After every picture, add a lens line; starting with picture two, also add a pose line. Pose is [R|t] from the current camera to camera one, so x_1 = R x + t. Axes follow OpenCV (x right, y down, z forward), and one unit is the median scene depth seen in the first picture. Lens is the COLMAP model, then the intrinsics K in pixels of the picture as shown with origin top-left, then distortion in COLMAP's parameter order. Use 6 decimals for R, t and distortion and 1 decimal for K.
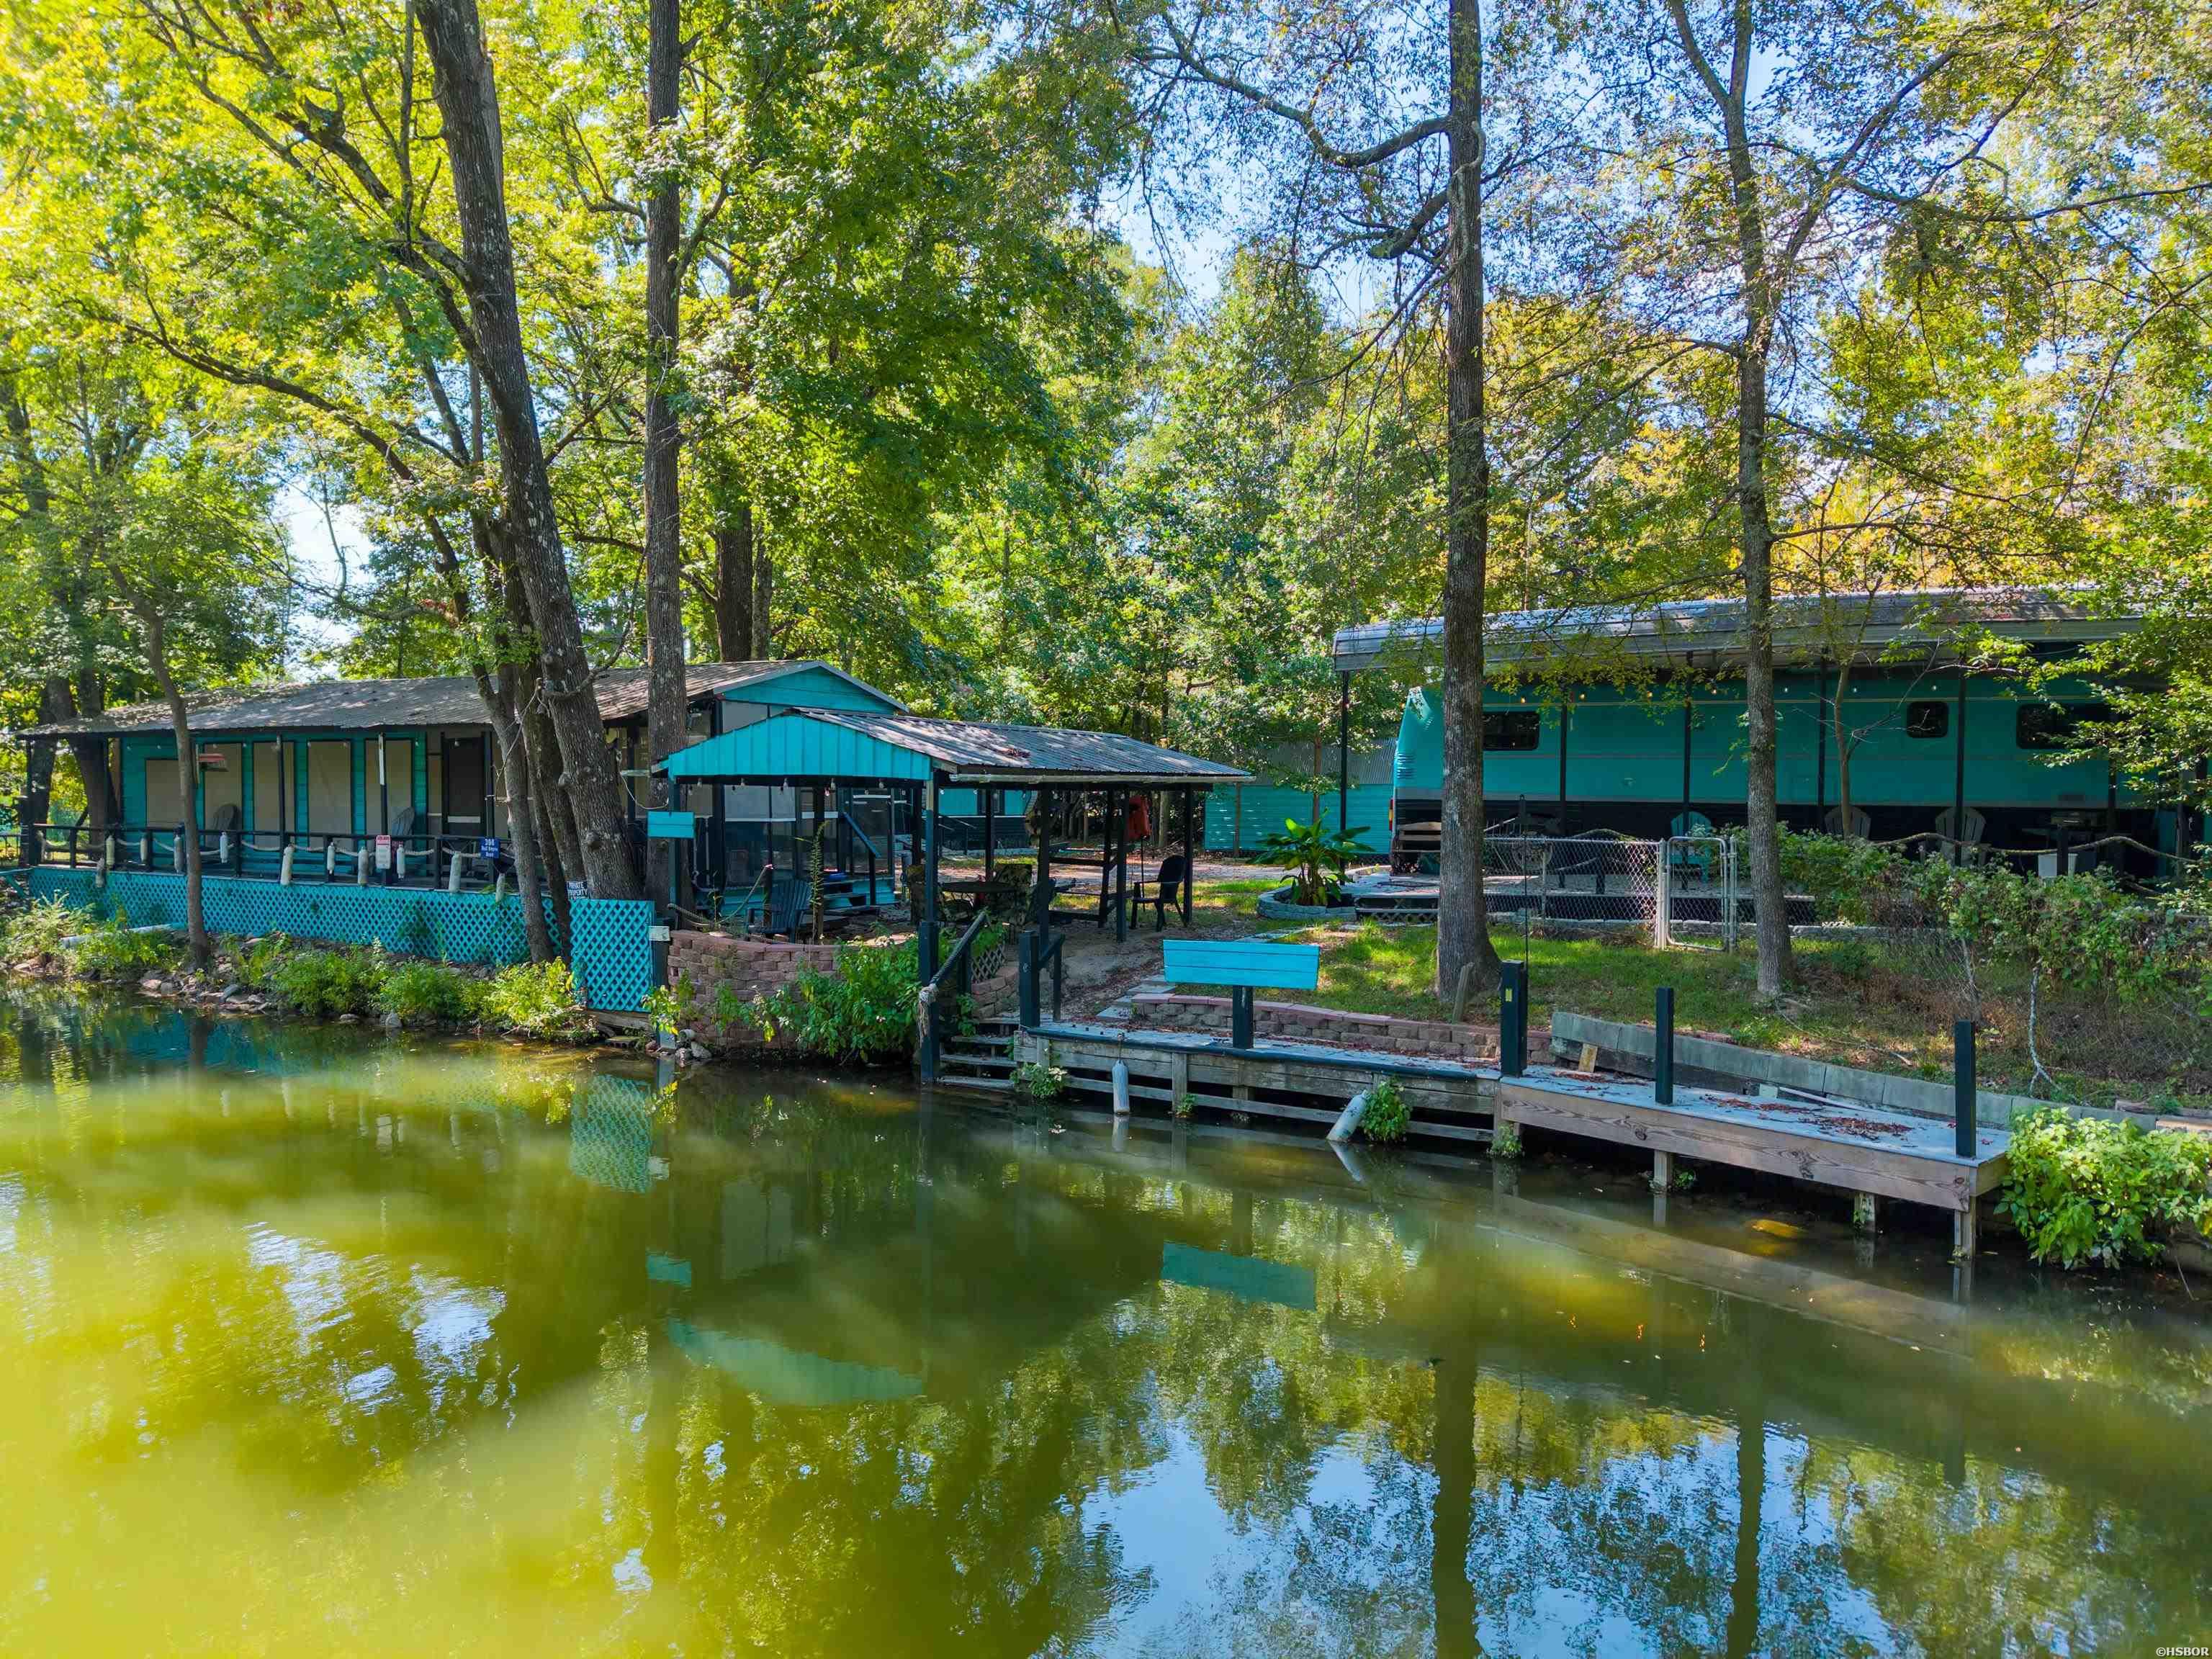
lens RADIAL K [[1567.2, 0, 1105.8], [0, 1567.2, 827.3], [0, 0, 1]] dist [0.014050, -0.013305]
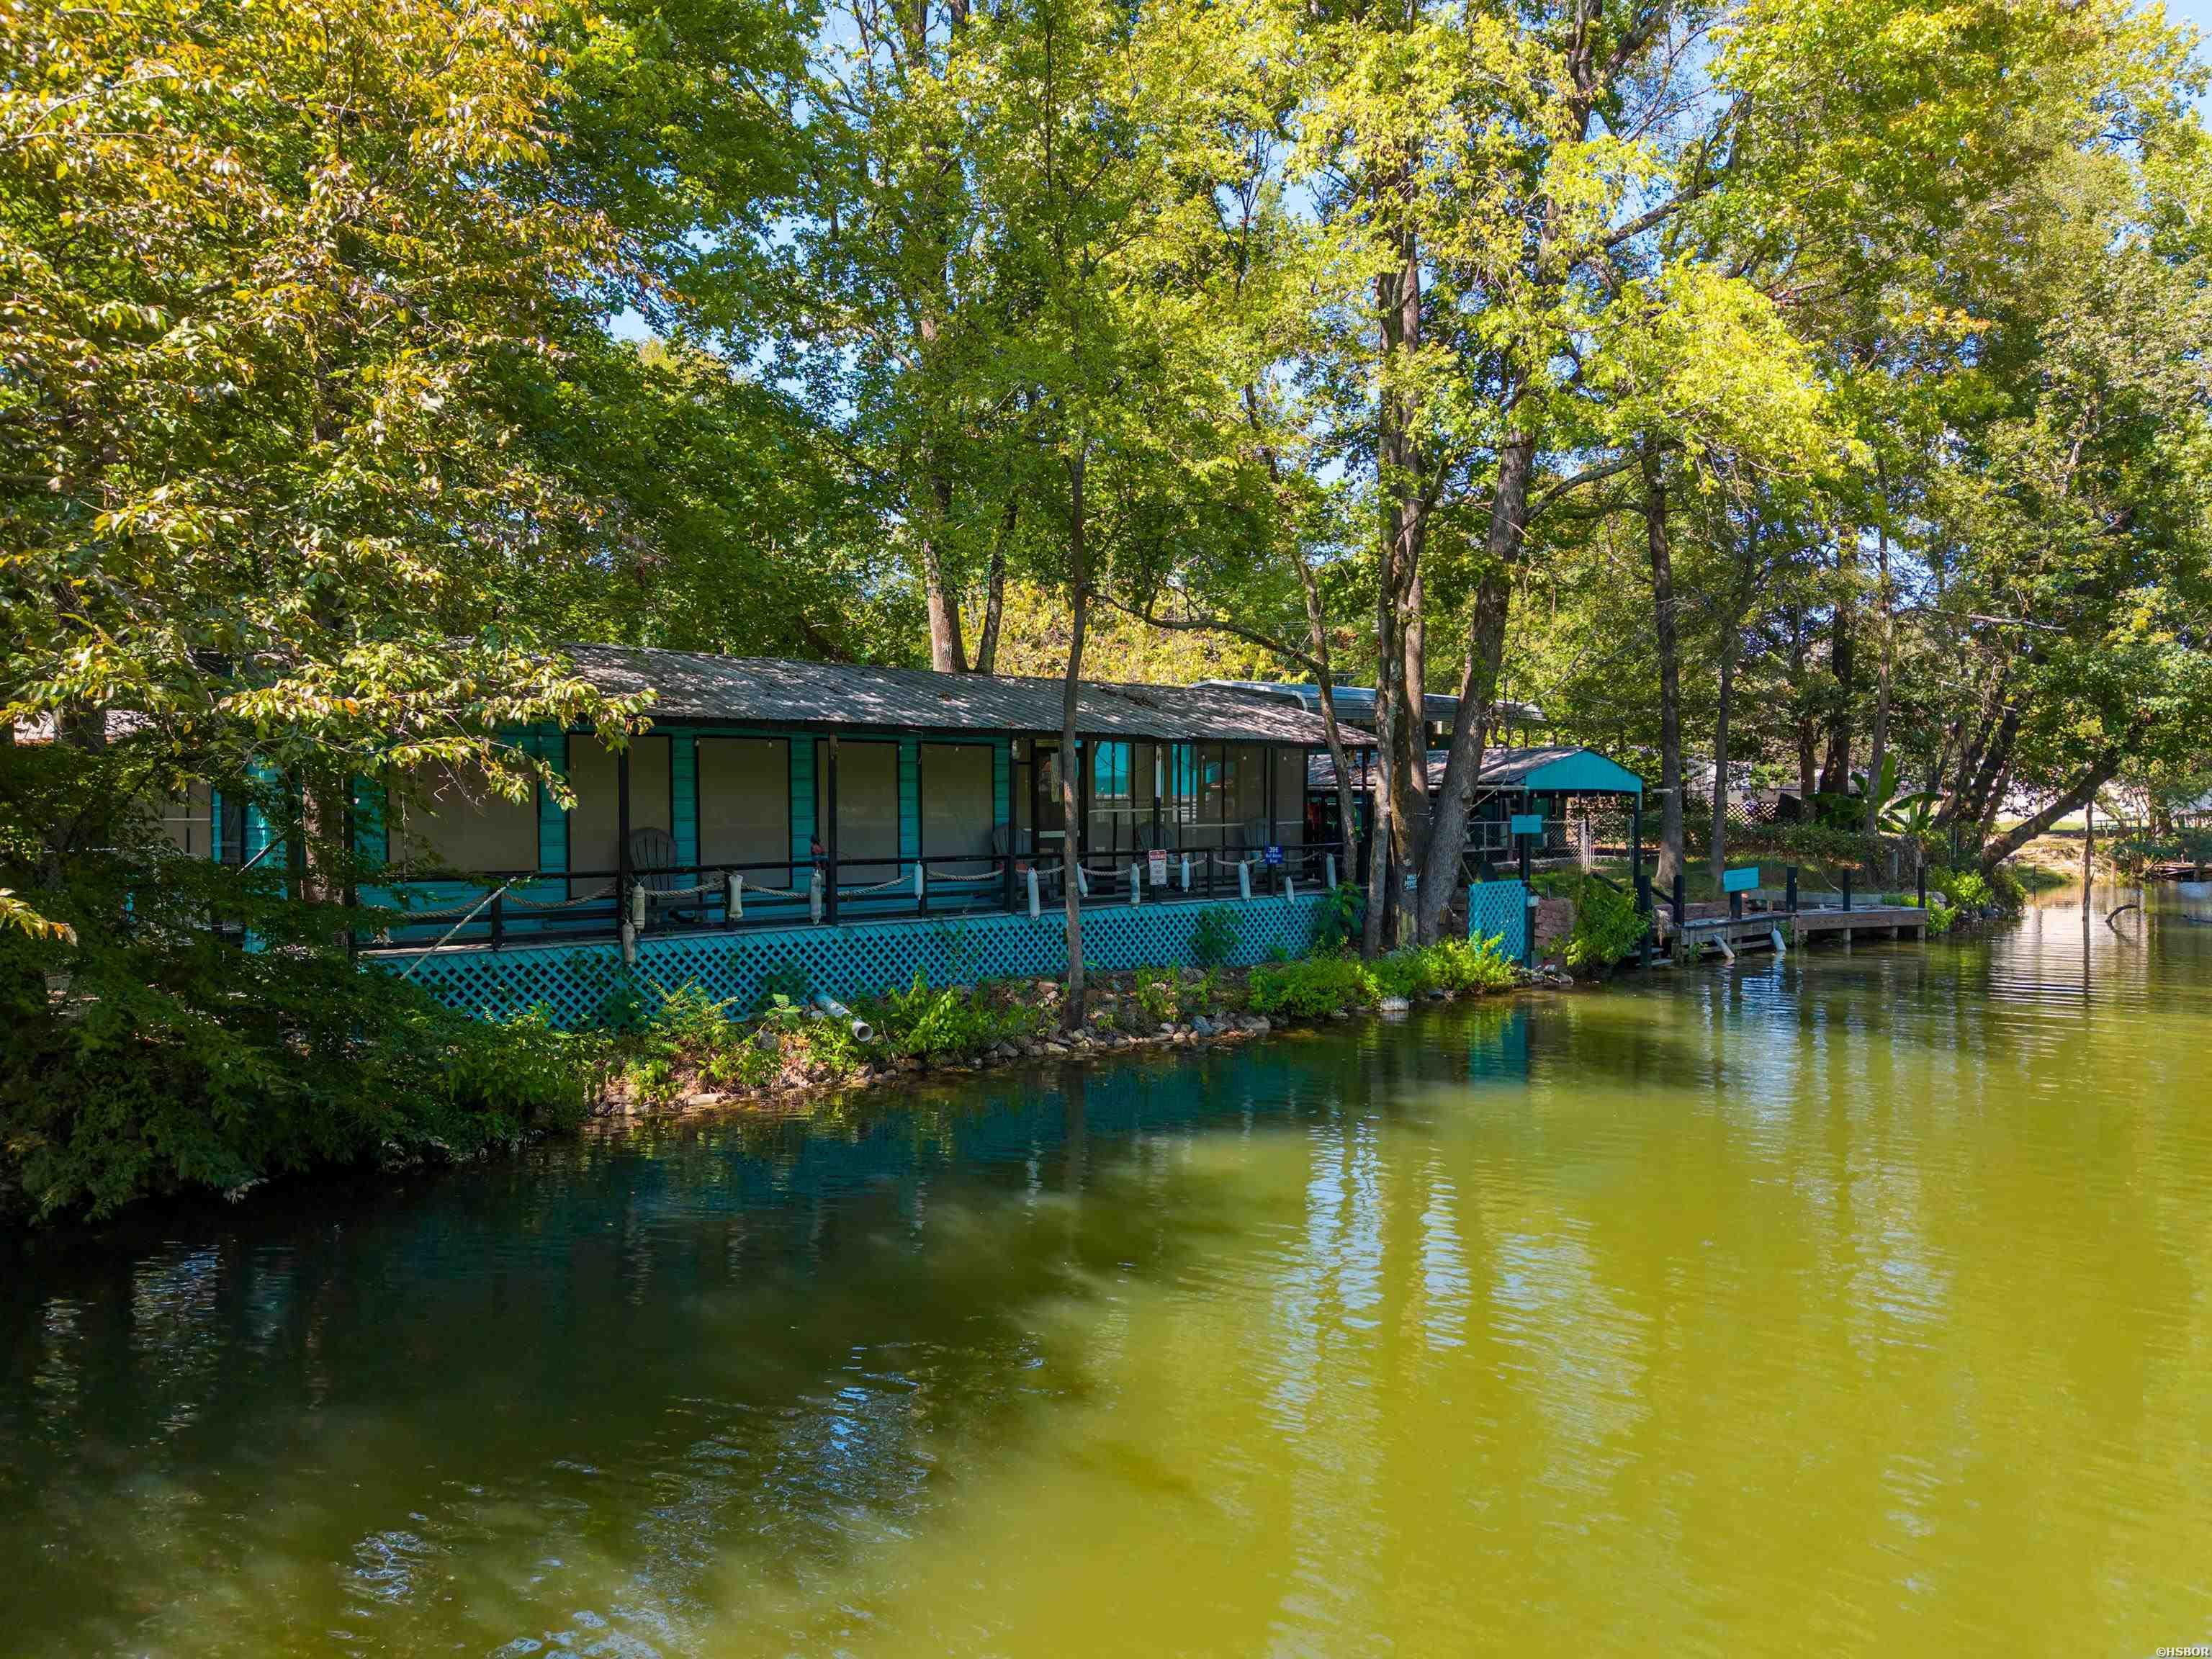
lens RADIAL K [[1567.2, 0, 1105.8], [0, 1567.2, 825.1], [0, 0, 1]] dist [0.014050, -0.013305]
pose [[0.283080, -0.018810, 0.958912, -1.372933], [0.028218, 0.999538, 0.011277, -0.021317], [-0.958681, 0.023866, 0.283480, 0.758242]]
